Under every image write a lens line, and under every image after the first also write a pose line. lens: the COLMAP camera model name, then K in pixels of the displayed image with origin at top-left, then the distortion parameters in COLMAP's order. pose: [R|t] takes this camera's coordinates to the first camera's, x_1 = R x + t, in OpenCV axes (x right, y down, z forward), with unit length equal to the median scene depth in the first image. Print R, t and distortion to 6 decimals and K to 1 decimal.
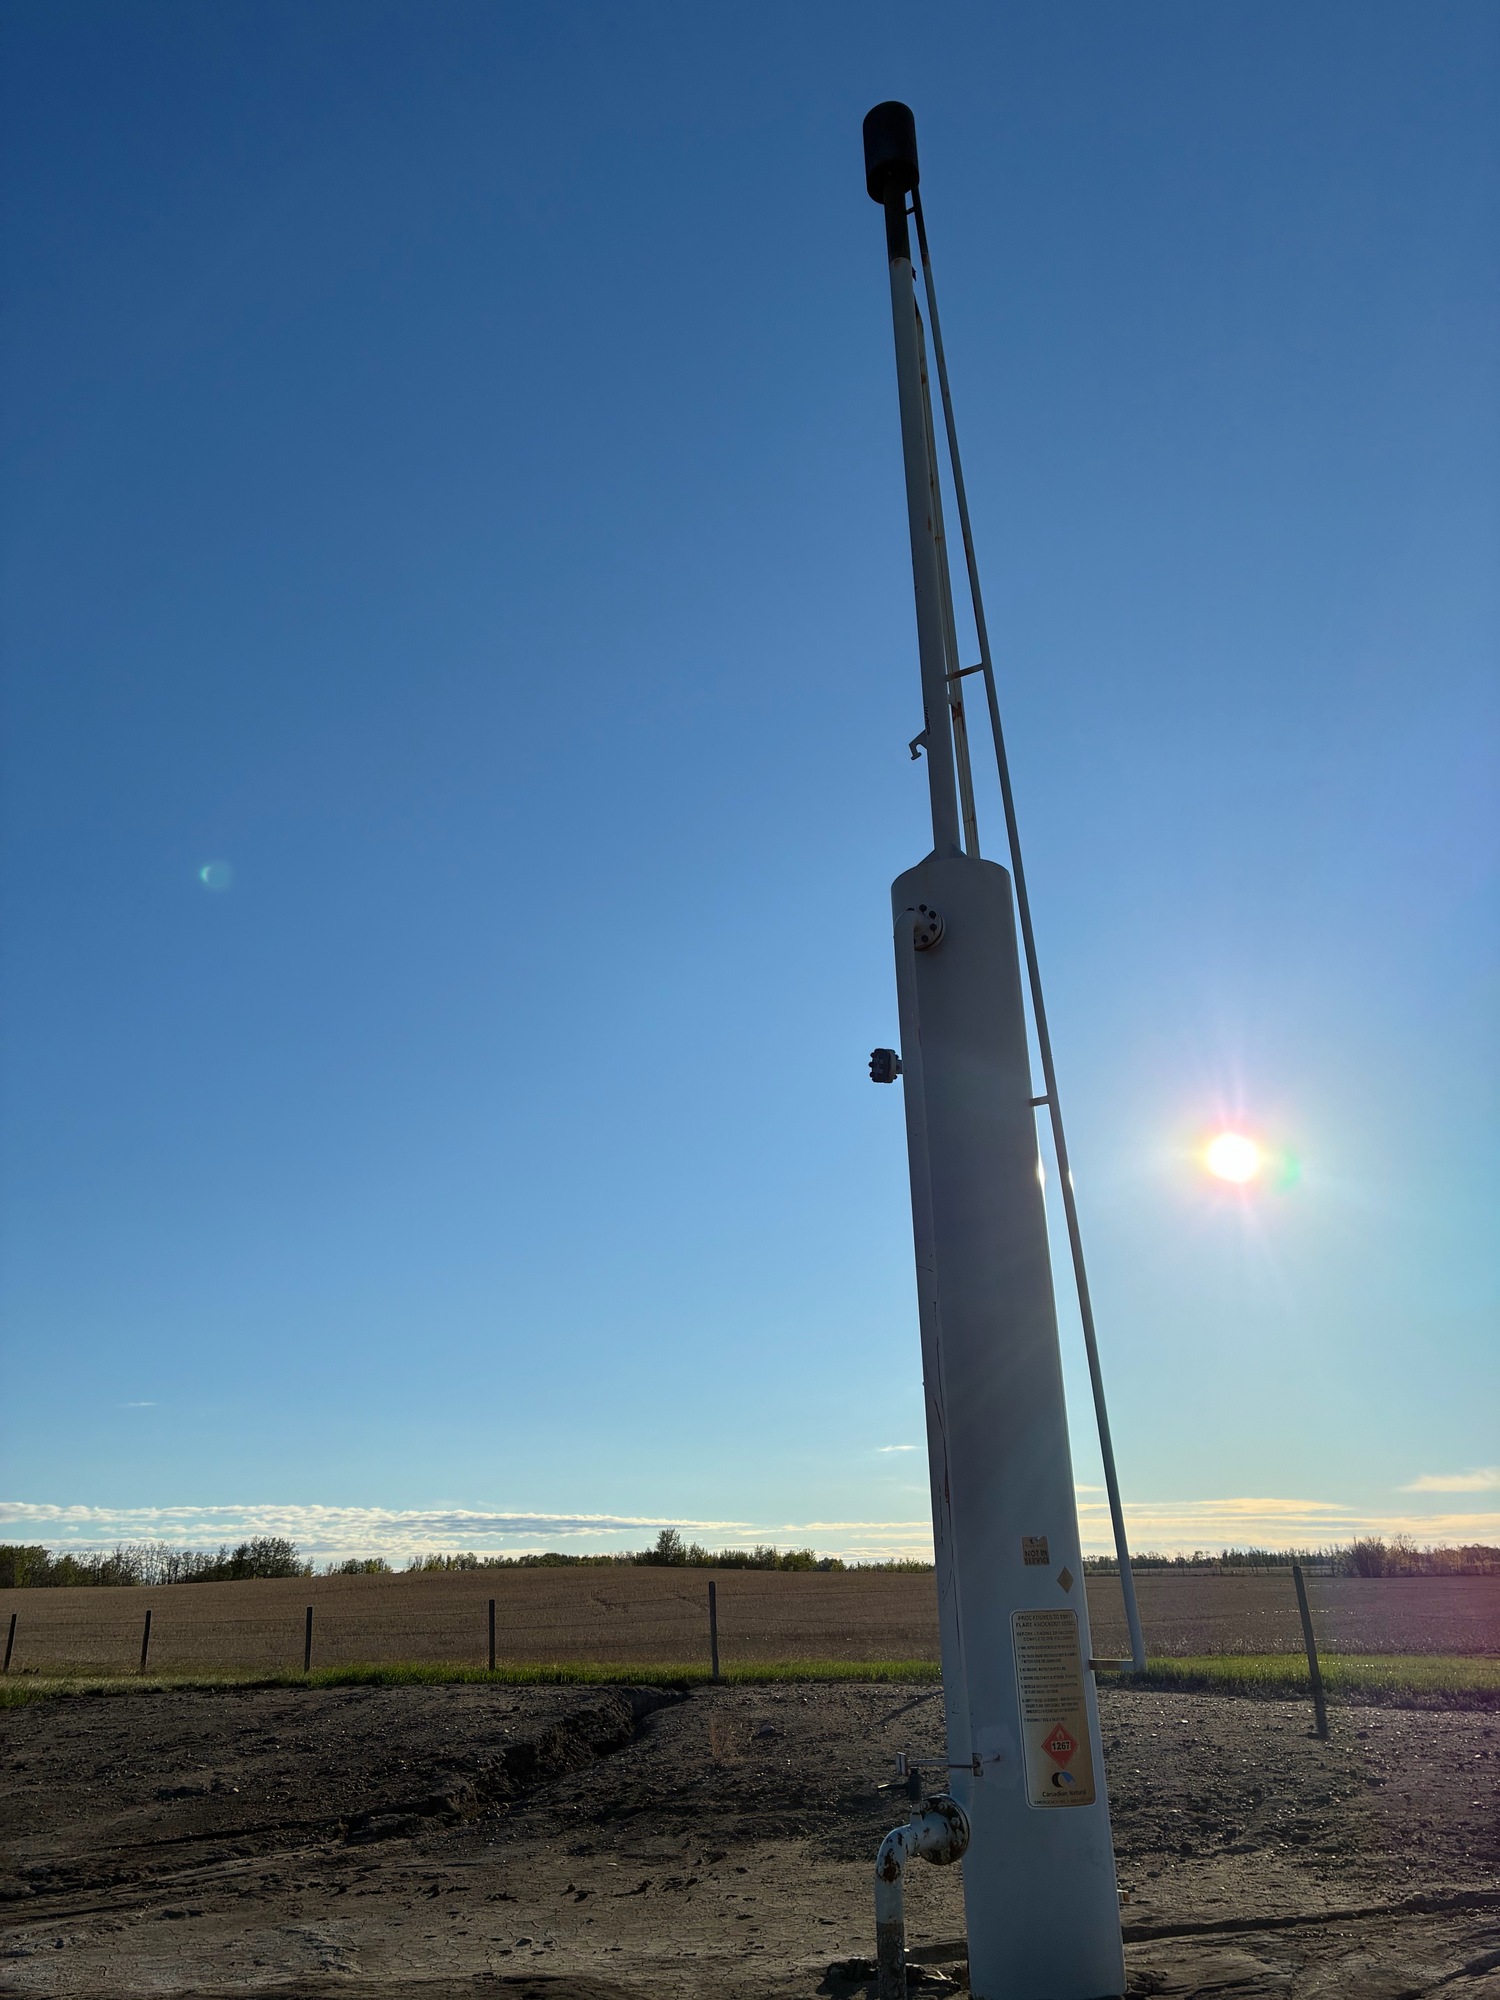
lens RADIAL K [[1541.7, 0, 738.6], [0, 1541.7, 1001.1], [0, 0, 1]] dist [0.033692, -0.013394]
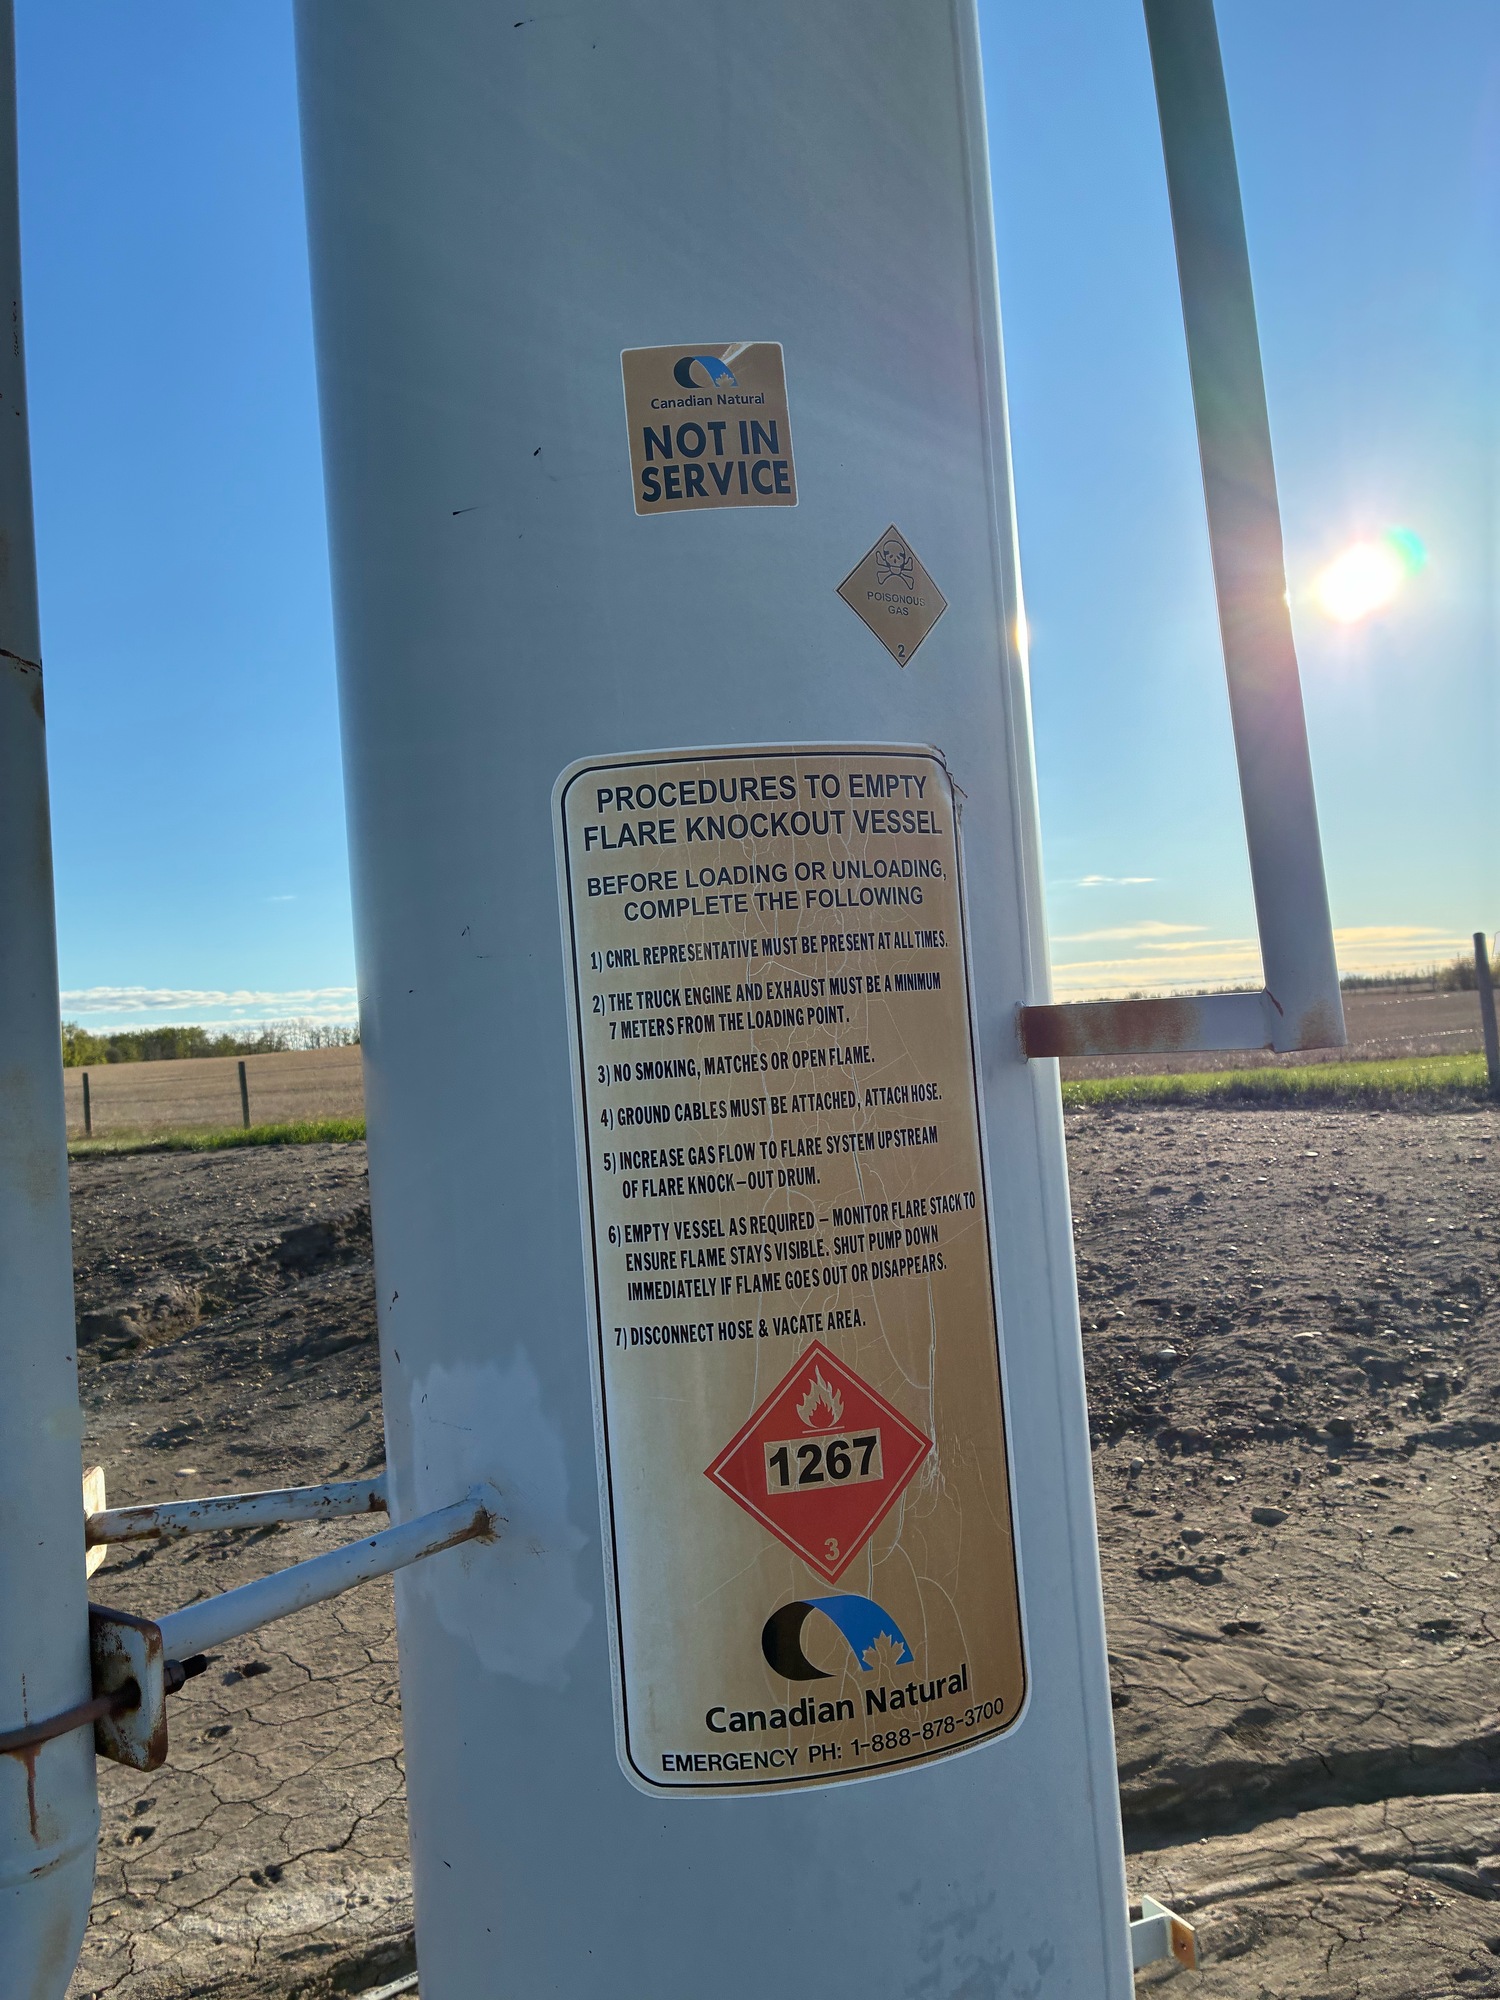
lens RADIAL K [[1541.7, 0, 759.0], [0, 1541.7, 1006.2], [0, 0, 1]] dist [0.033692, -0.013394]
pose [[0.997024, -0.048106, -0.060241, 0.143781], [0.065508, 0.940639, 0.333027, 0.252040], [0.040645, -0.335982, 0.940991, 0.576775]]
